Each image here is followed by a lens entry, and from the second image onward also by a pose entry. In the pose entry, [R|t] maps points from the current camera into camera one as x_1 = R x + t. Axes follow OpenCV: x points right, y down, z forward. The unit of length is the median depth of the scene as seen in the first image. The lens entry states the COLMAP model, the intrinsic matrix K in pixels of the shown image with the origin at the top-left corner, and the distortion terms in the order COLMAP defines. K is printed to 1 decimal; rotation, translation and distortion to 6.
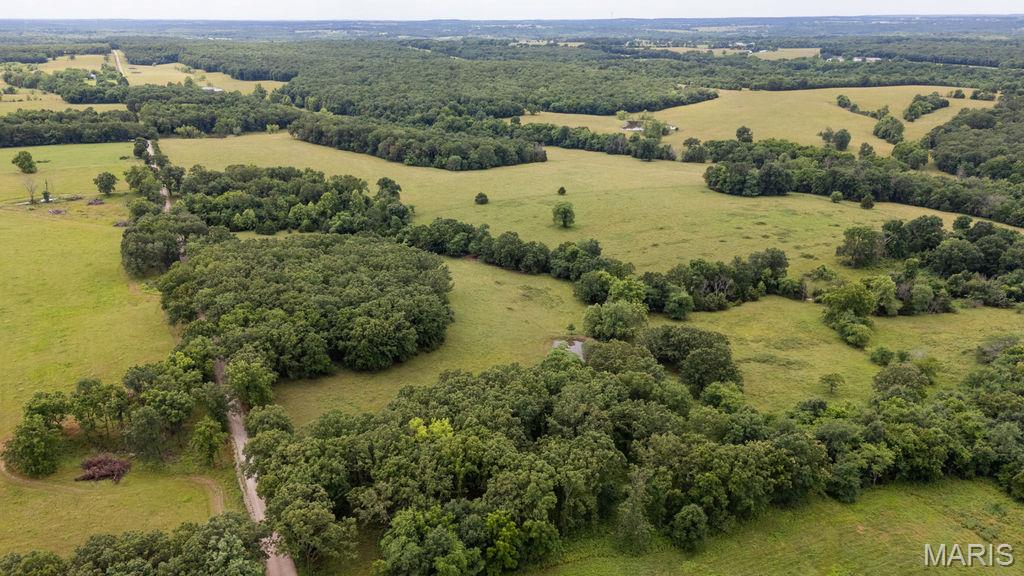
lens RADIAL K [[753.6, 0, 508.9], [0, 753.6, 288.8], [0, 0, 1]] dist [0.066502, -0.064764]
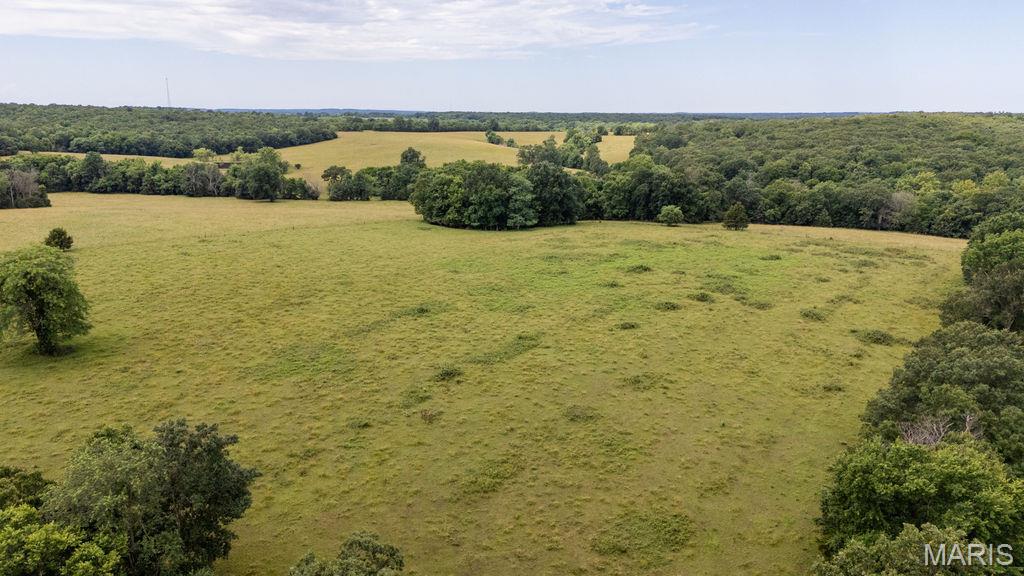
lens RADIAL K [[753.6, 0, 511.7], [0, 753.6, 288.8], [0, 0, 1]] dist [0.066502, -0.064764]
pose [[0.858042, -0.106280, 0.502463, 0.076838], [0.164558, 0.983666, -0.072949, -0.056986], [-0.486503, 0.145277, 0.861516, 0.677654]]
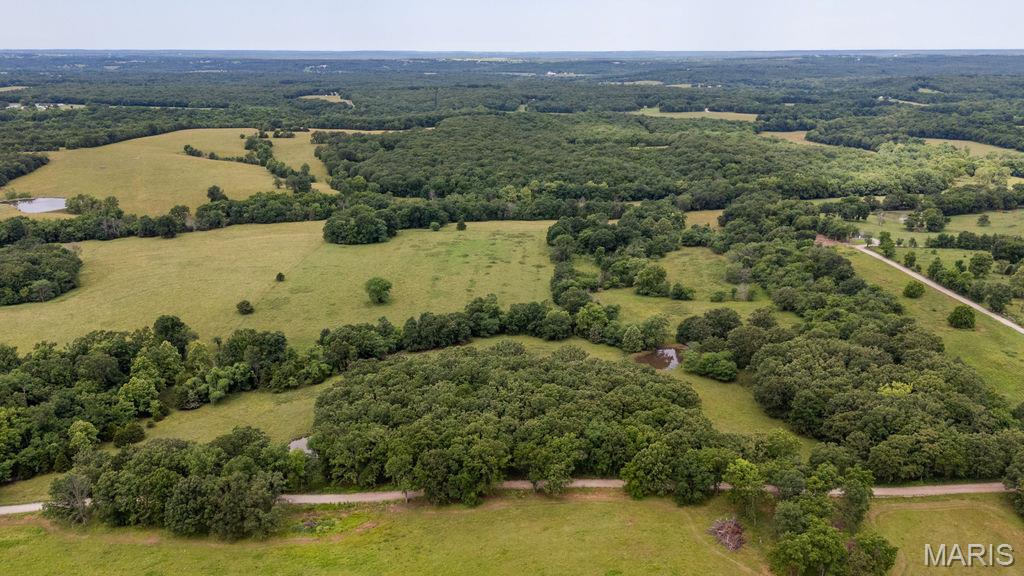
lens RADIAL K [[753.6, 0, 514.2], [0, 753.6, 292.8], [0, 0, 1]] dist [0.066502, -0.064764]
pose [[0.425842, -0.269982, 0.863579, -0.662899], [0.303658, 0.941733, 0.144678, -0.173867], [-0.852321, 0.200622, 0.483012, 0.355637]]
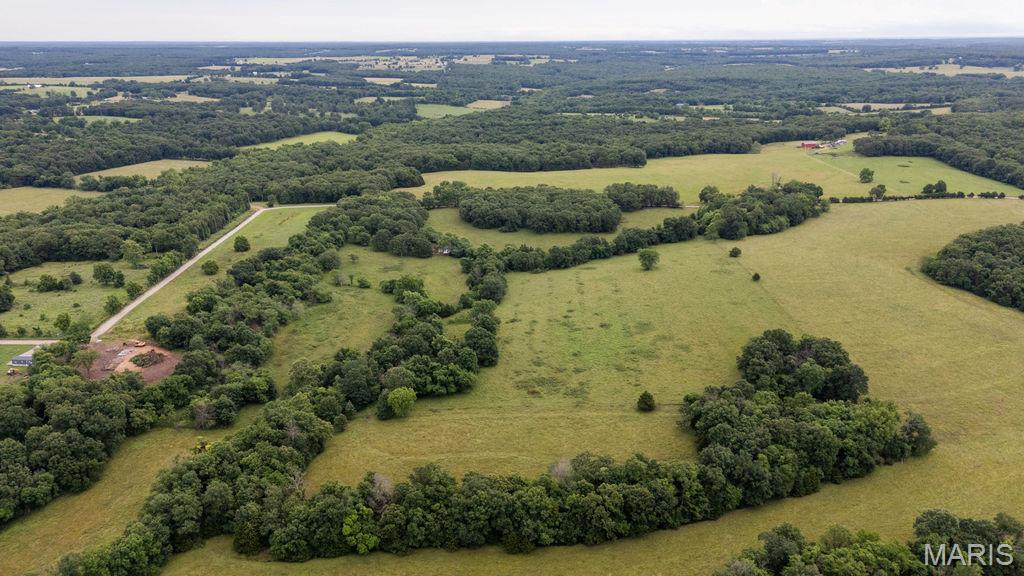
lens RADIAL K [[753.6, 0, 515.3], [0, 753.6, 293.3], [0, 0, 1]] dist [0.066502, -0.064764]
pose [[-0.439854, 0.289872, -0.850002, 1.157382], [-0.296941, 0.846300, 0.442269, -0.499997], [0.847558, 0.446934, -0.286174, 1.128060]]
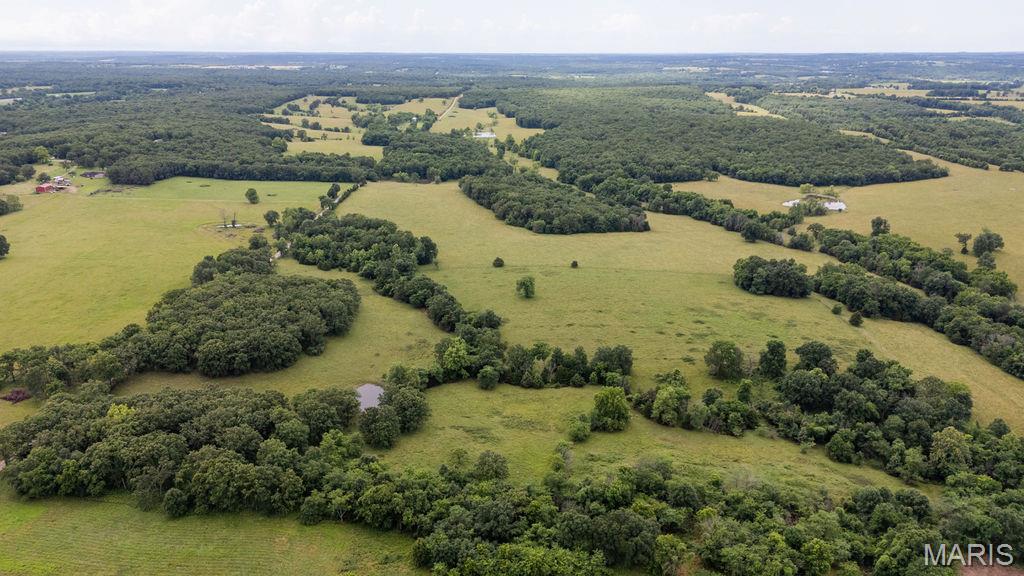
lens RADIAL K [[753.6, 0, 510.2], [0, 753.6, 288.1], [0, 0, 1]] dist [0.066502, -0.064764]
pose [[0.882463, 0.144094, -0.447767, 0.544851], [-0.160848, 0.986979, 0.000616, -0.087675], [0.442026, 0.071479, 0.894150, -0.054402]]
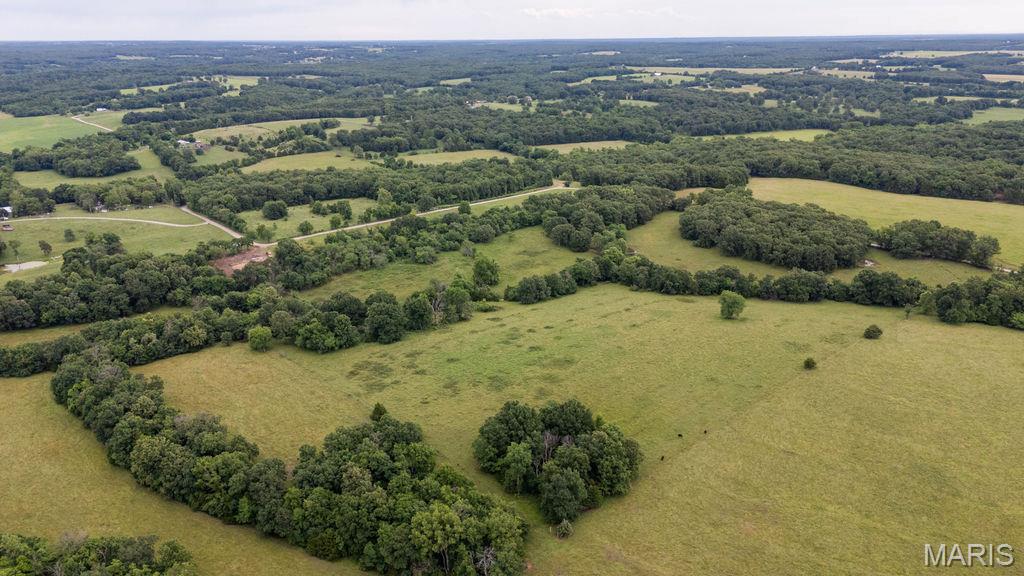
lens RADIAL K [[753.6, 0, 514.4], [0, 753.6, 279.3], [0, 0, 1]] dist [0.066502, -0.064764]
pose [[-0.965271, 0.087698, -0.246091, 0.536451], [-0.079596, 0.798467, 0.596753, -0.635362], [0.248830, 0.595616, -0.763757, 1.552225]]
